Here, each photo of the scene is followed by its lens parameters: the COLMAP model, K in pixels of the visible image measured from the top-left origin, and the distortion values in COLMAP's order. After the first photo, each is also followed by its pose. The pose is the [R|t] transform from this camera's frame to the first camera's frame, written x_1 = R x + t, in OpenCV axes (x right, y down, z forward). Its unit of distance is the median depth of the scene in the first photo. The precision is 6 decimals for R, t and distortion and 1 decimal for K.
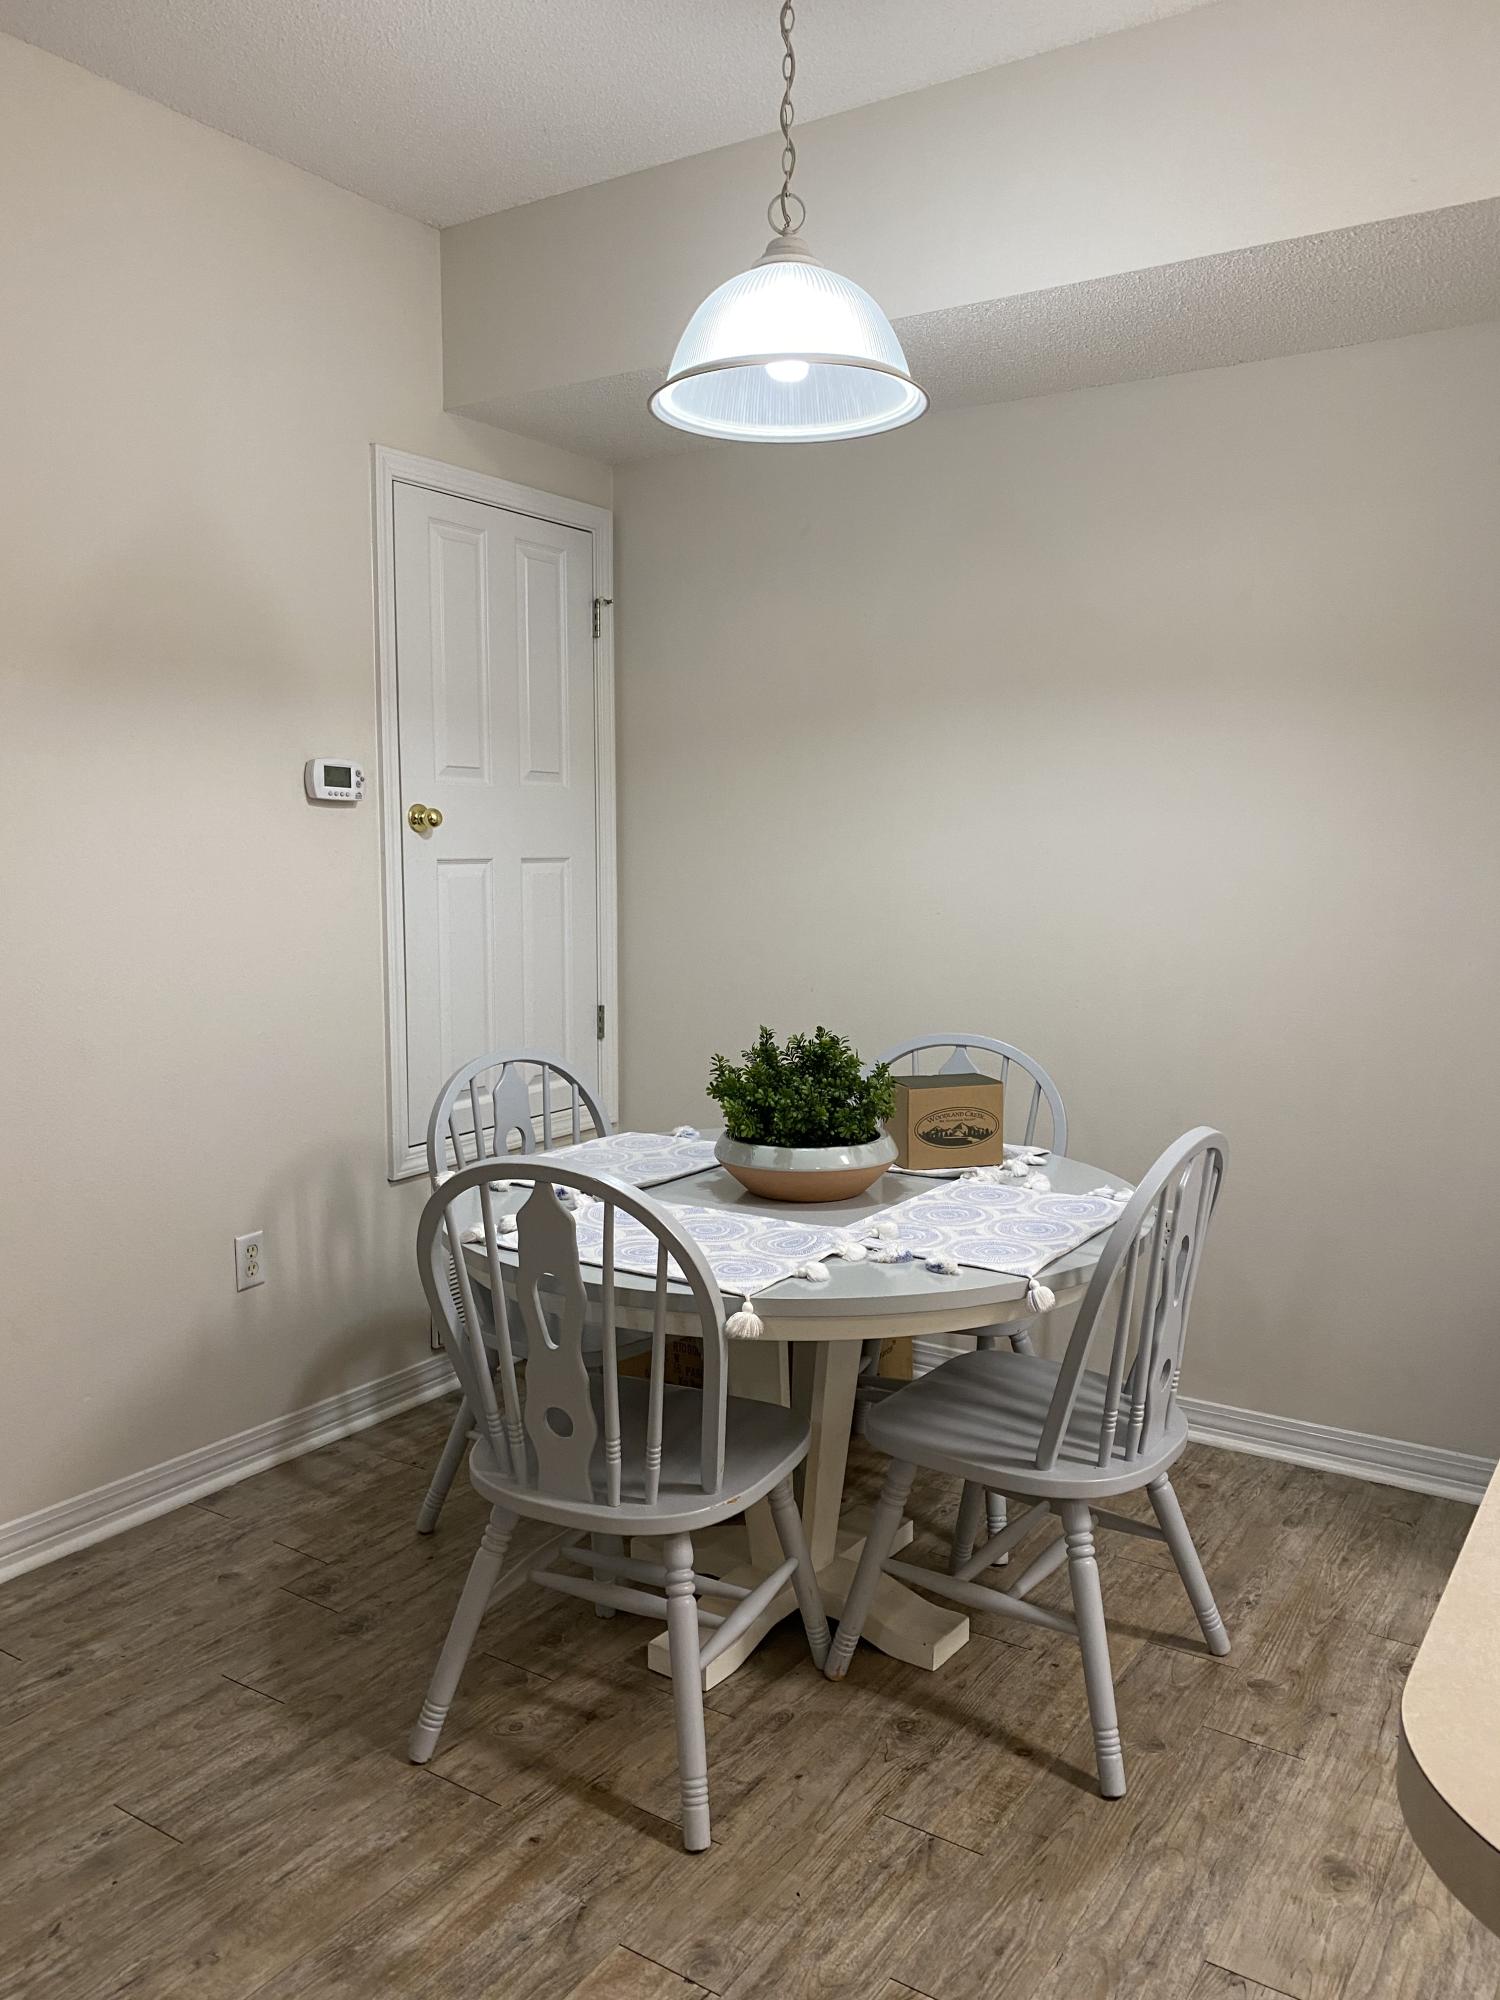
lens RADIAL K [[1535.2, 0, 834.4], [0, 1535.2, 1001.1], [0, 0, 1]] dist [-0.037627, -0.011696]
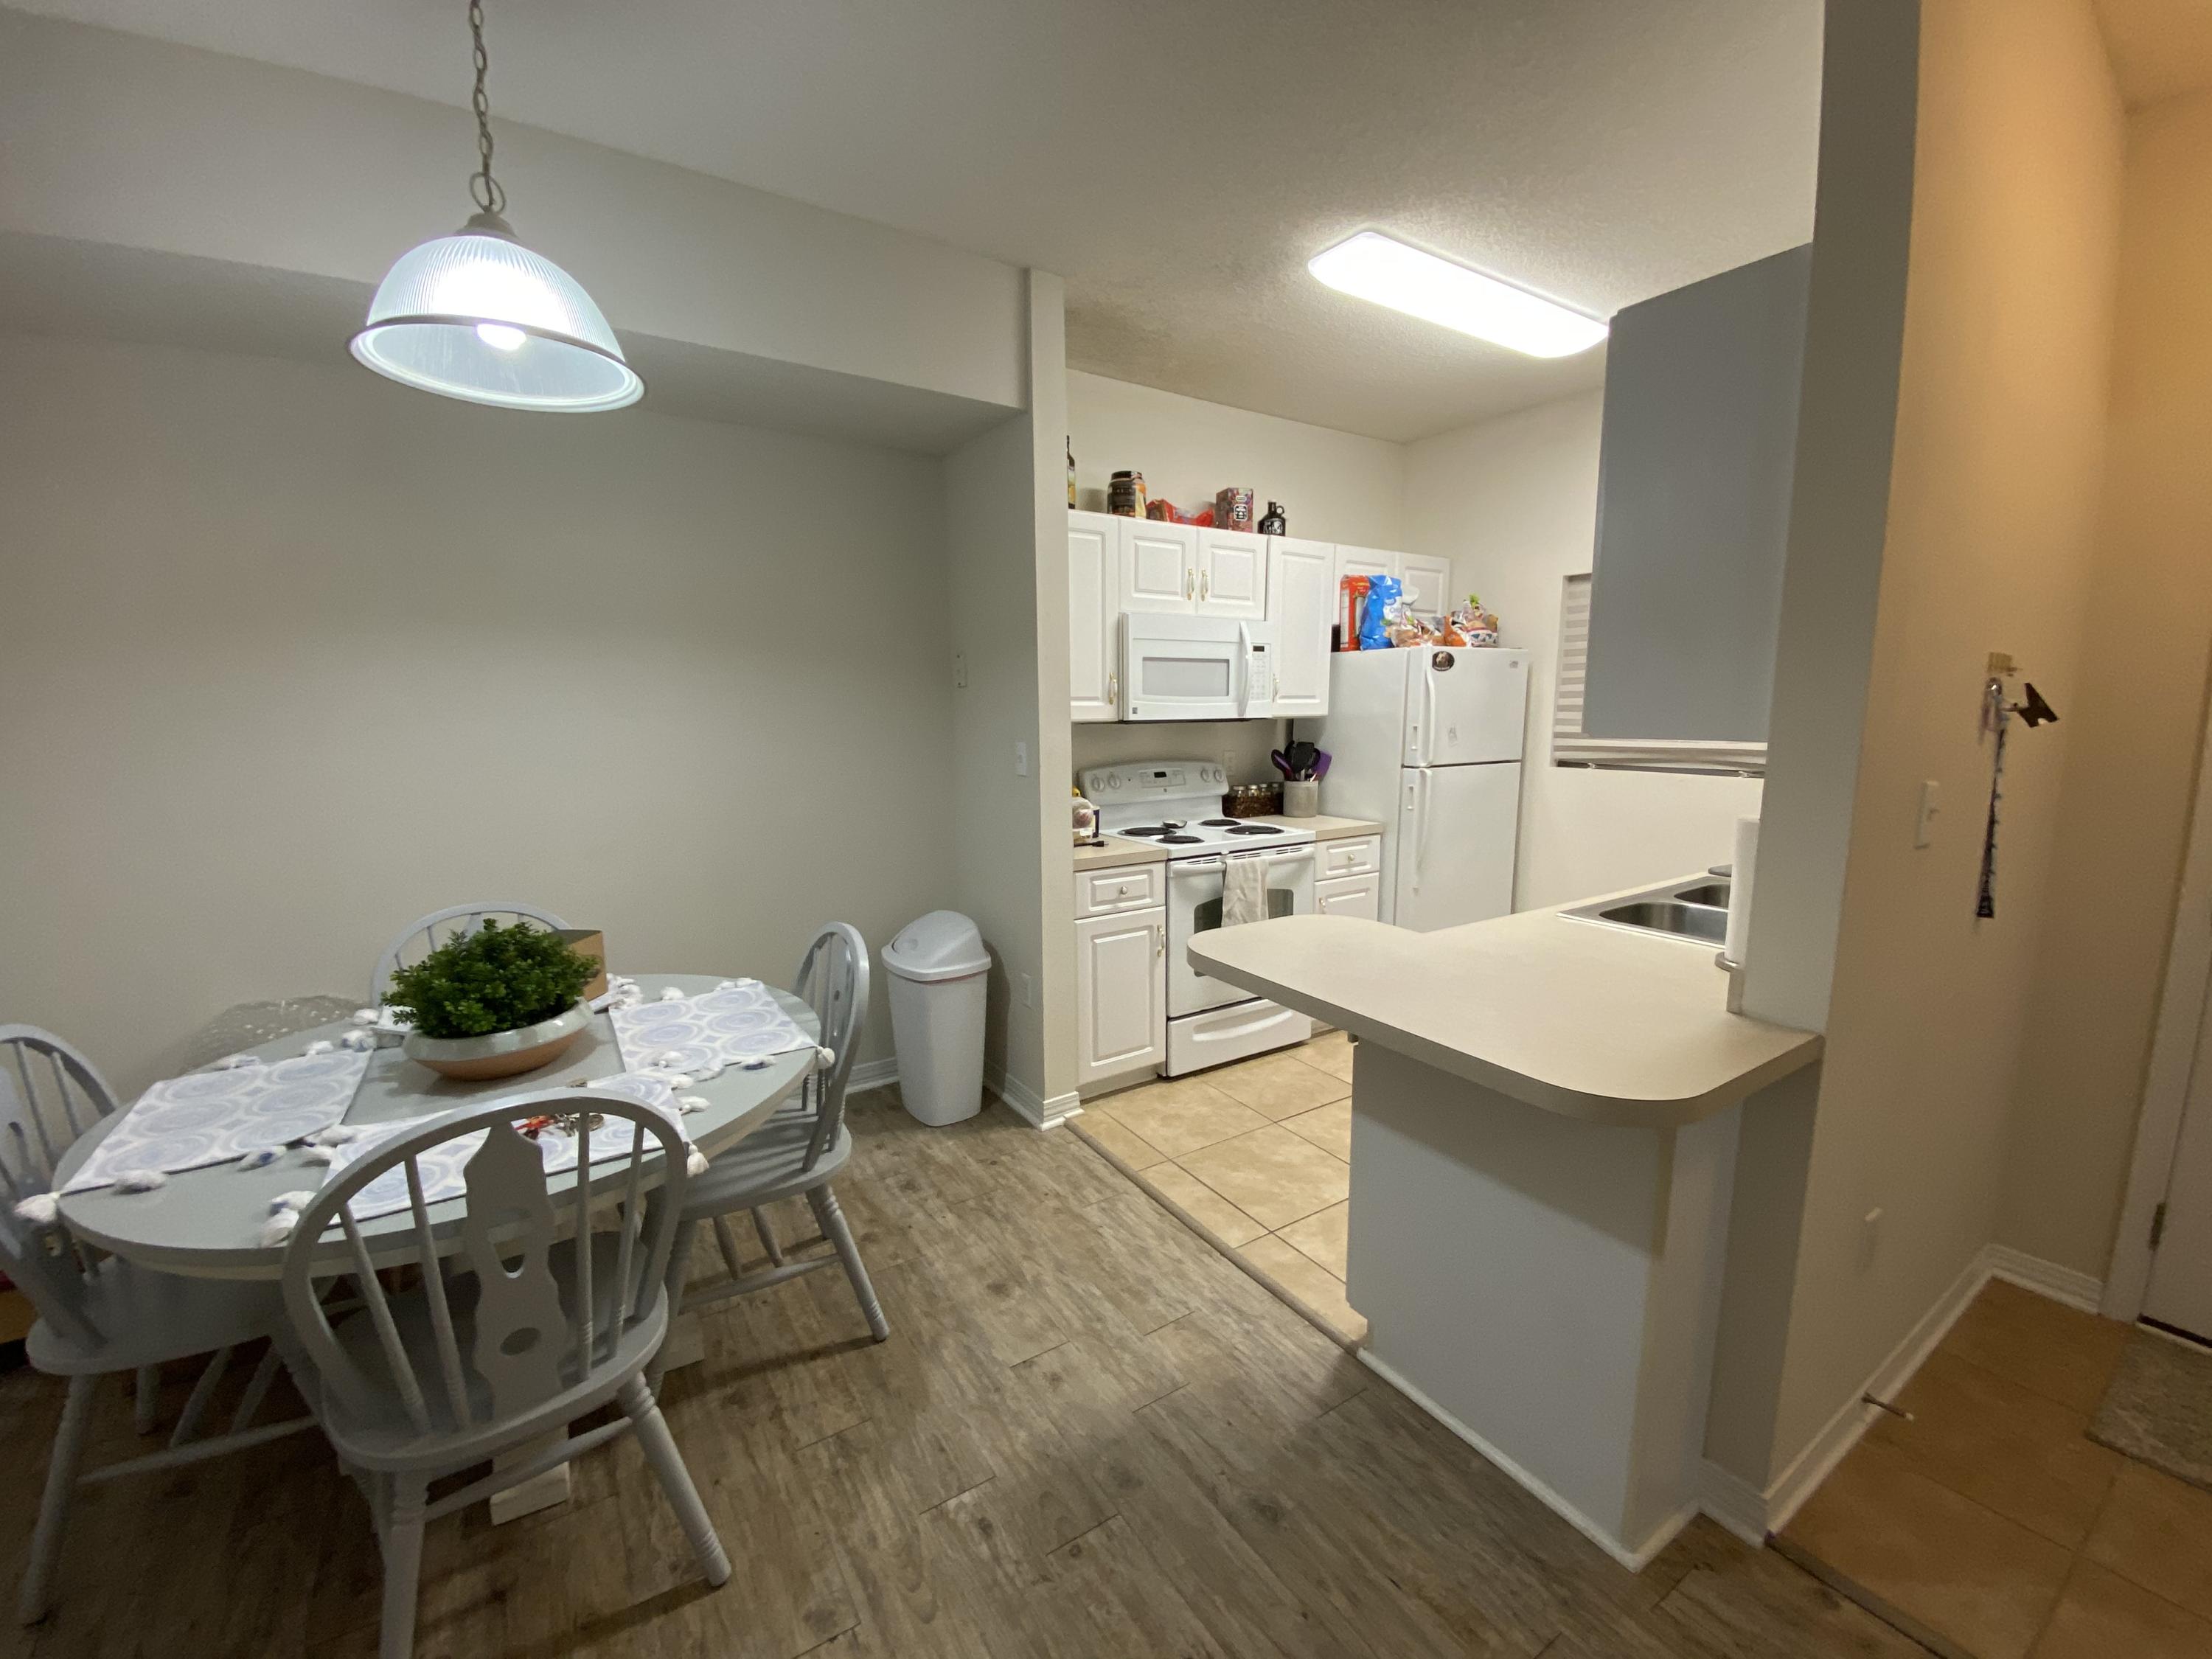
lens RADIAL K [[884.0, 0, 1079.9], [0, 884.0, 839.7], [0, 0, 1]] dist [0.000228, -0.028522]
pose [[0.411363, -0.151352, 0.898818, -0.498271], [0.106240, 0.987357, 0.117639, -0.089165], [-0.905259, 0.047098, 0.422242, 0.390510]]
